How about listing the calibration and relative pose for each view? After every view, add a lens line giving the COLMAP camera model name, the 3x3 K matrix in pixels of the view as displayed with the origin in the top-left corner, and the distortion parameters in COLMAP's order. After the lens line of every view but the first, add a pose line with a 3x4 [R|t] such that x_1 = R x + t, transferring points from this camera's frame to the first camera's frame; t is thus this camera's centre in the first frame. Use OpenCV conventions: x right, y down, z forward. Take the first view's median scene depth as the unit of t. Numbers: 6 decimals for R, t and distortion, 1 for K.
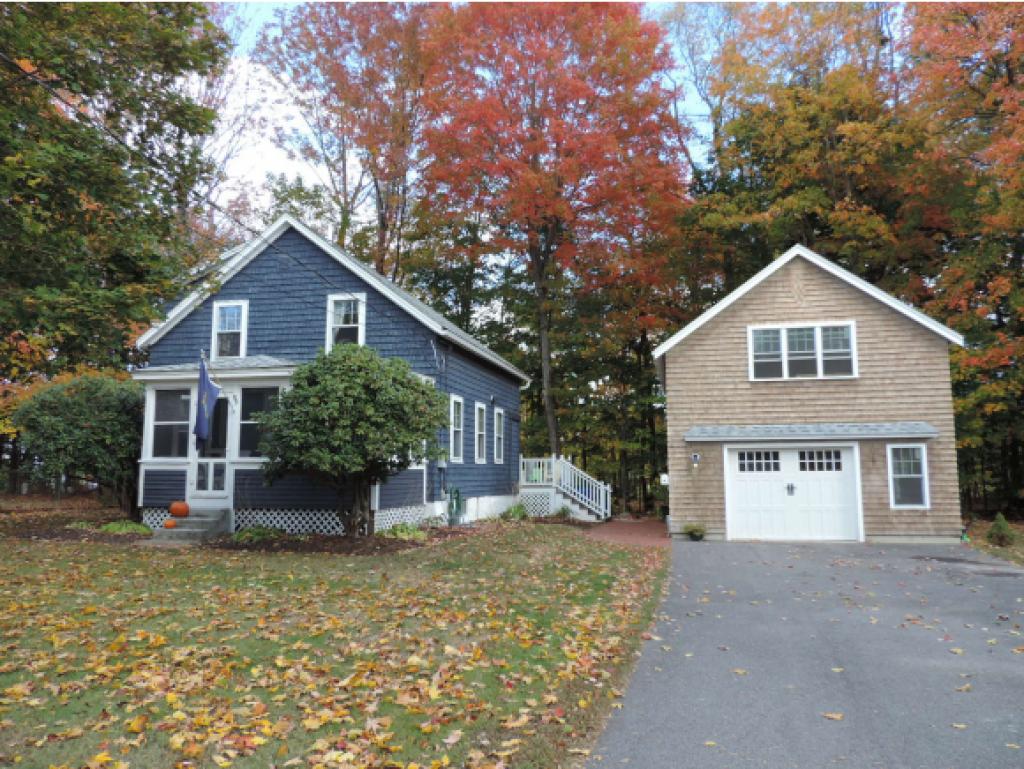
lens RADIAL K [[728.5, 0, 516.7], [0, 728.5, 387.4], [0, 0, 1]] dist [-0.025747, 0.011348]
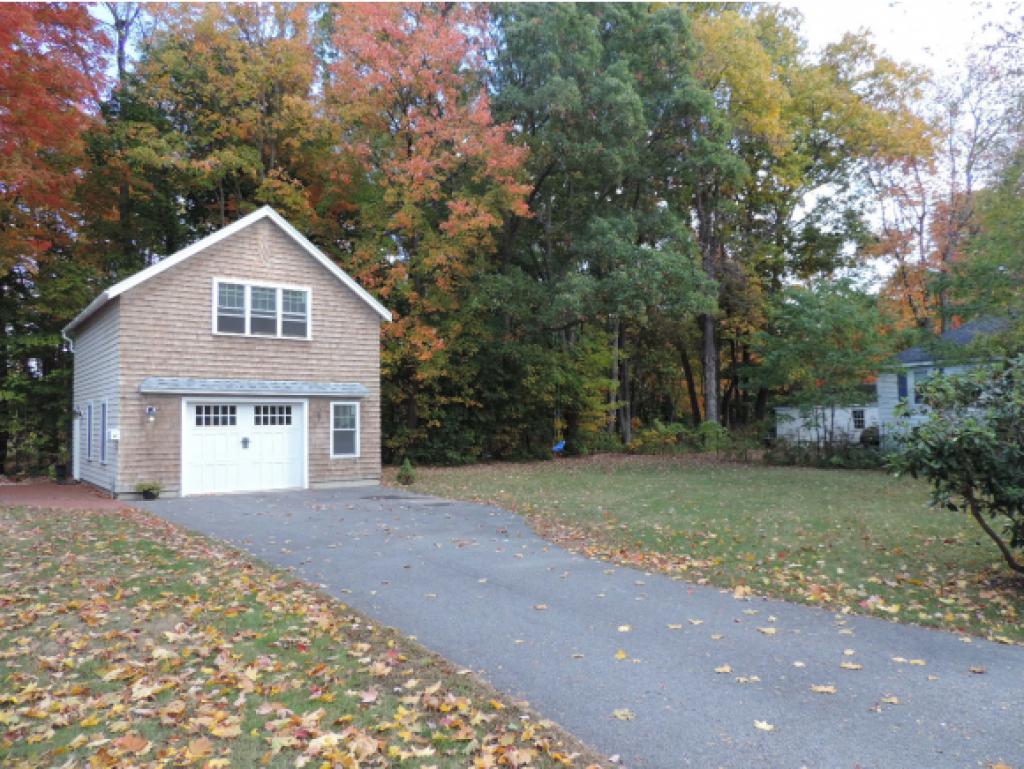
lens RADIAL K [[728.5, 0, 511.2], [0, 728.5, 386.0], [0, 0, 1]] dist [-0.025747, 0.011348]
pose [[0.621671, 0.039043, 0.782305, -0.196001], [-0.085664, 0.996155, 0.018359, 0.009080], [-0.778580, -0.078429, 0.622625, 0.072701]]
